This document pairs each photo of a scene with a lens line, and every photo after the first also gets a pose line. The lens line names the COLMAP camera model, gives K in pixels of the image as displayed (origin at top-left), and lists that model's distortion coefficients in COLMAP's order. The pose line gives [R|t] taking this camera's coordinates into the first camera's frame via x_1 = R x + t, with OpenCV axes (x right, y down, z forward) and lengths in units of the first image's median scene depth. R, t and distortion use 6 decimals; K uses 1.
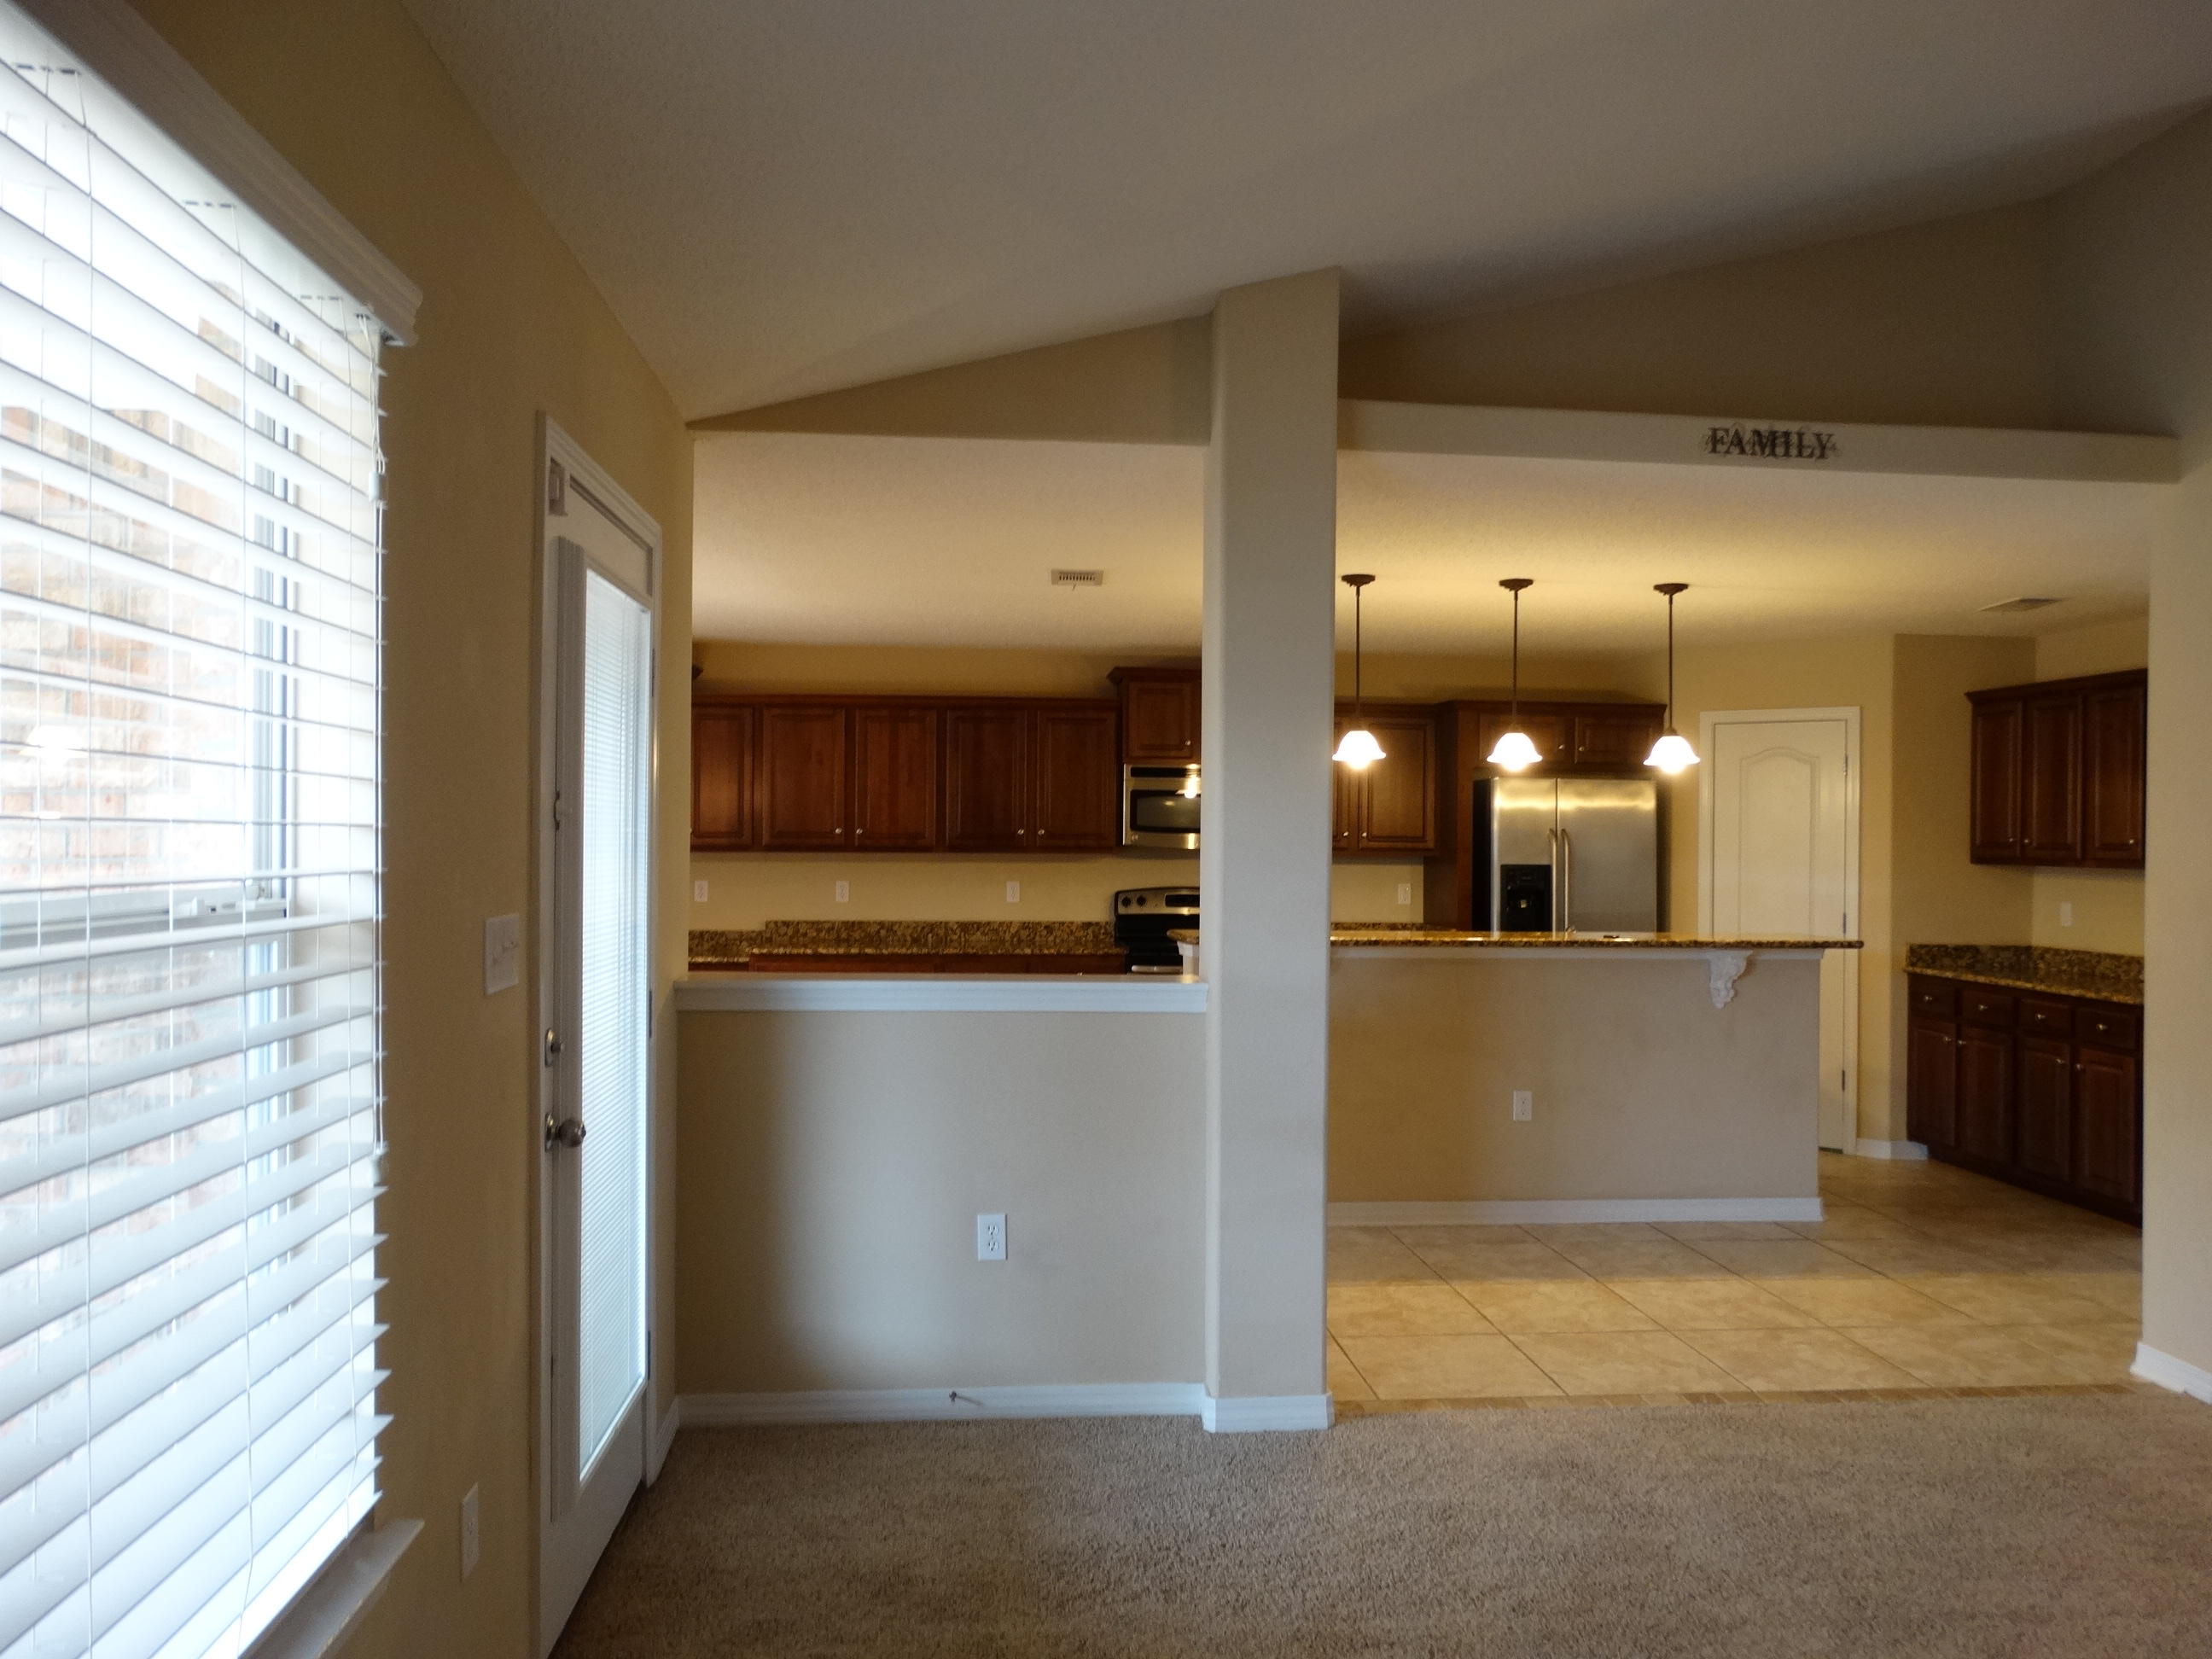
lens RADIAL K [[1595.8, 0, 1068.1], [0, 1595.8, 823.2], [0, 0, 1]] dist [0.000278, -0.009787]
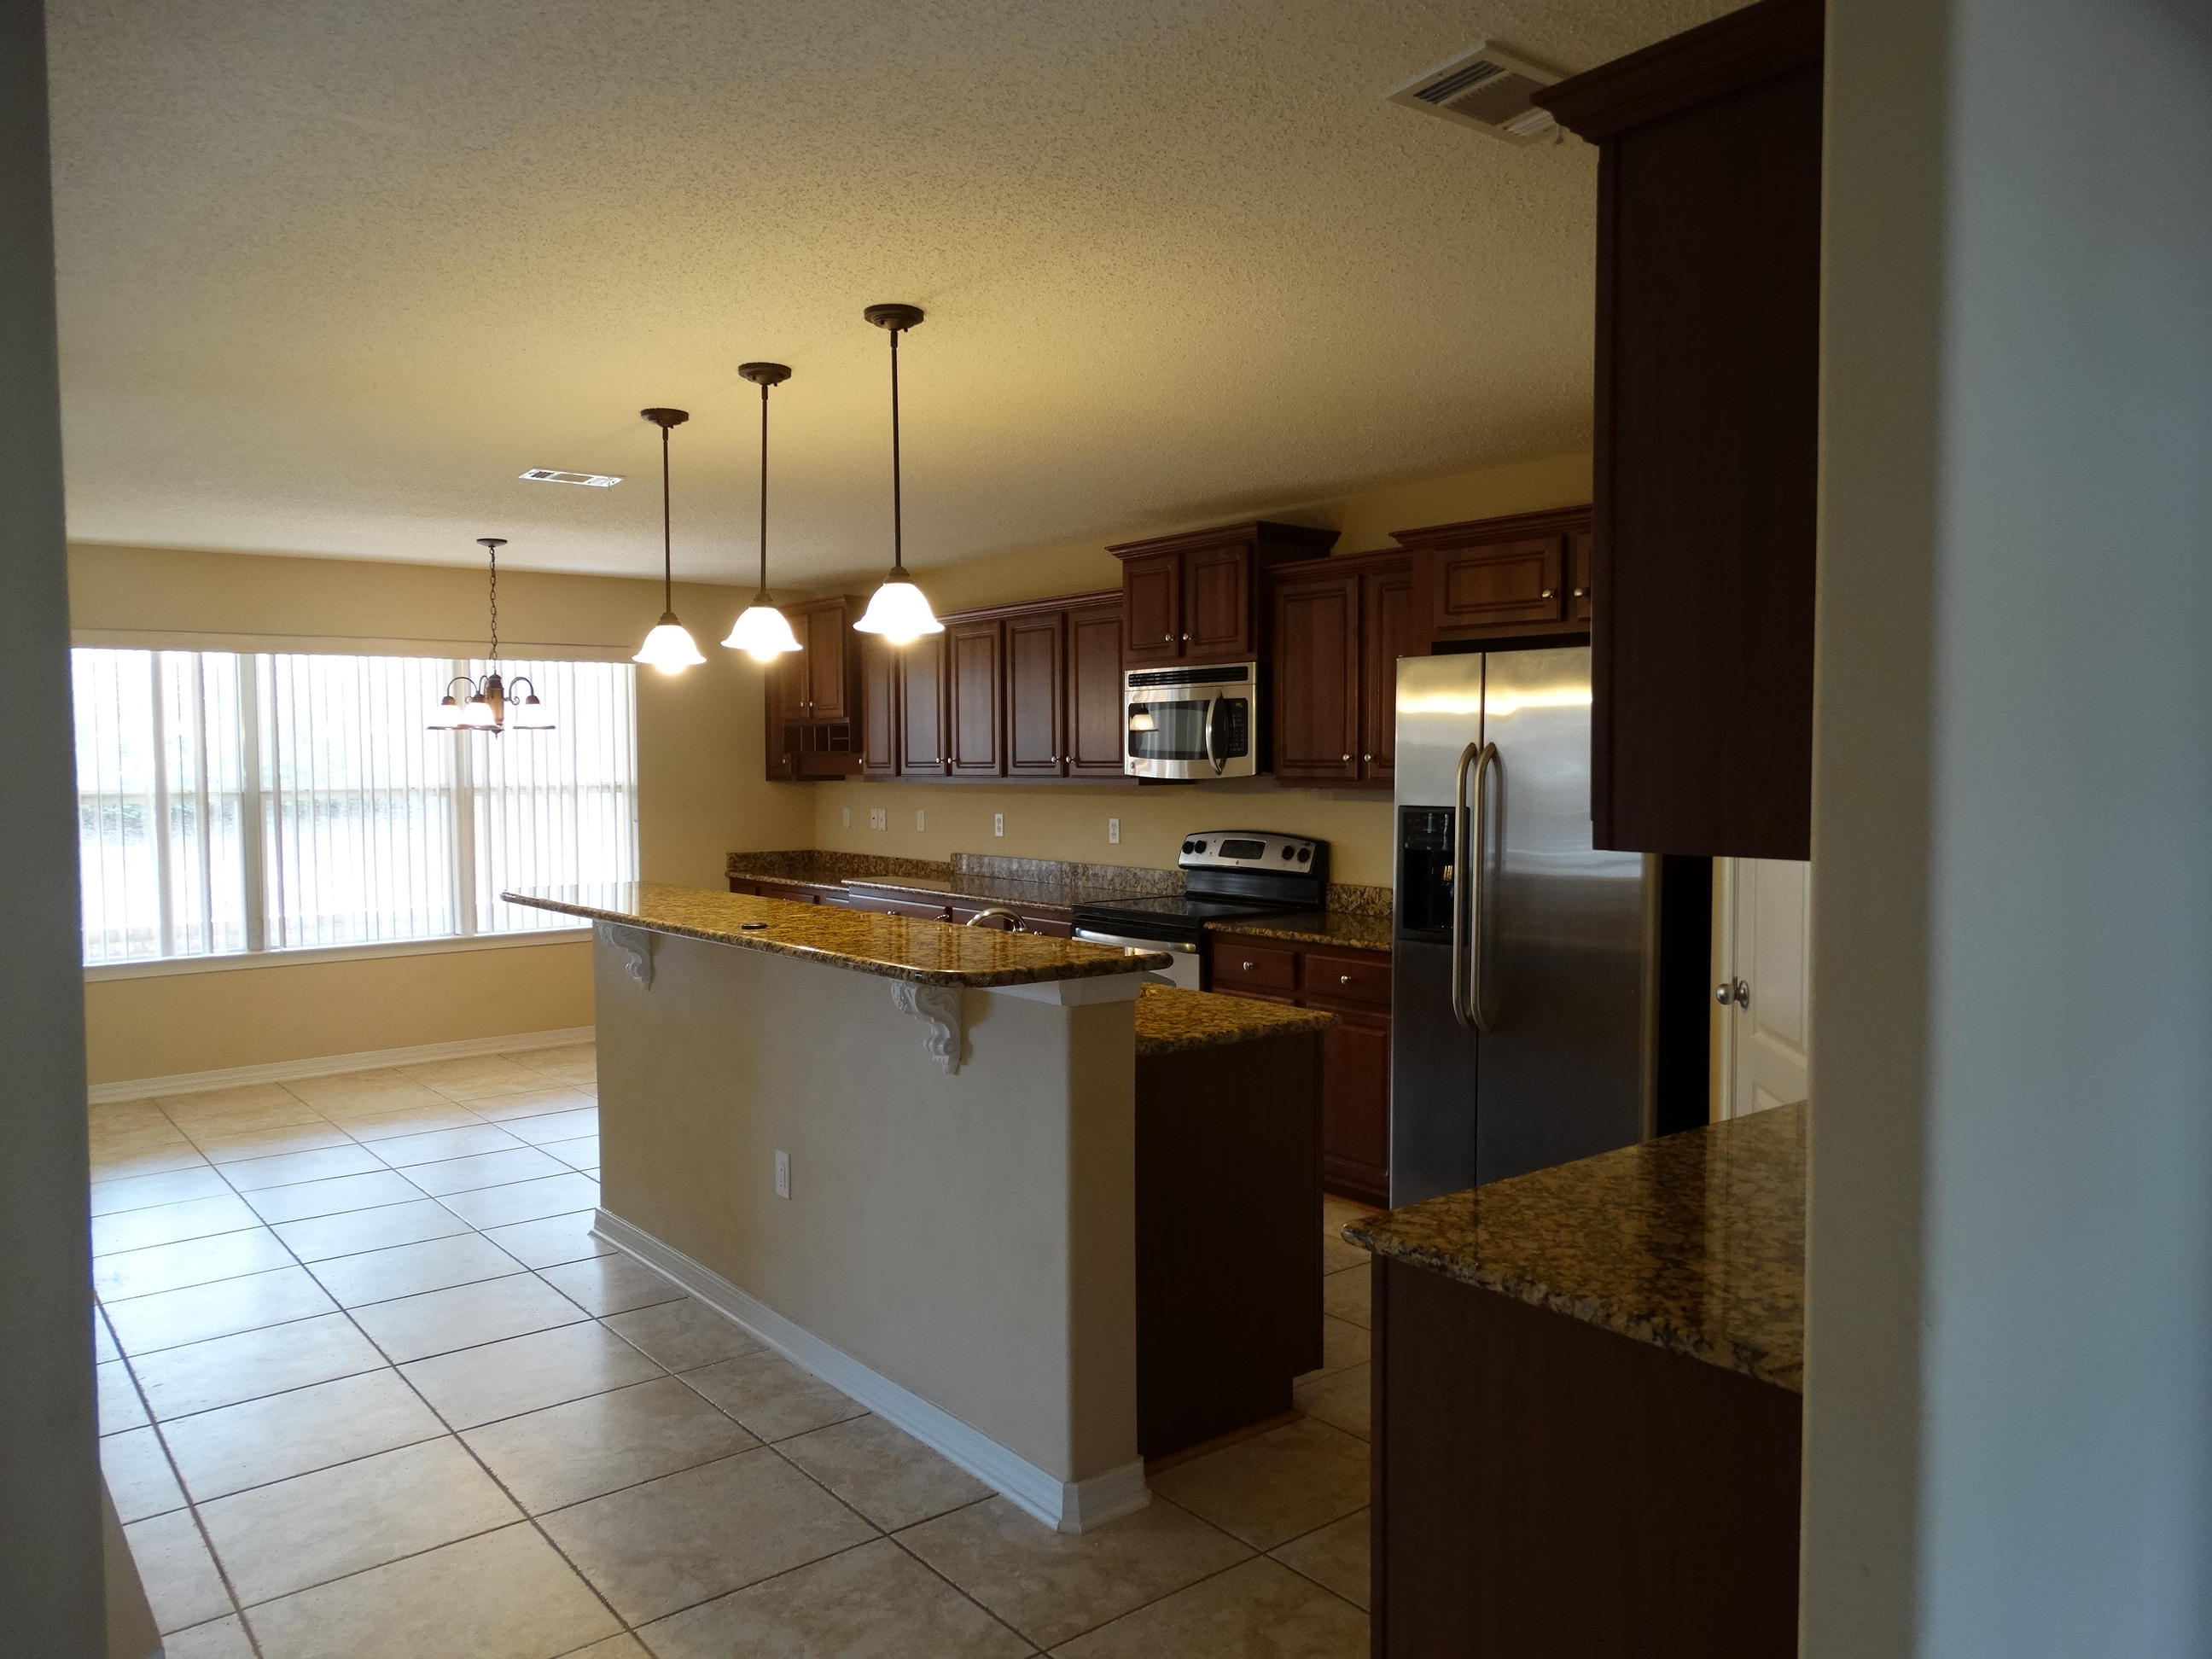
lens RADIAL K [[1537.7, 0, 1106.0], [0, 1537.7, 829.5], [0, 0, 1]] dist [0.004639, 0.003522]
pose [[0.564804, 0.028572, -0.824731, 0.902988], [0.013842, 0.998932, 0.044087, 0.010119], [0.825109, -0.036317, 0.563805, 0.777753]]
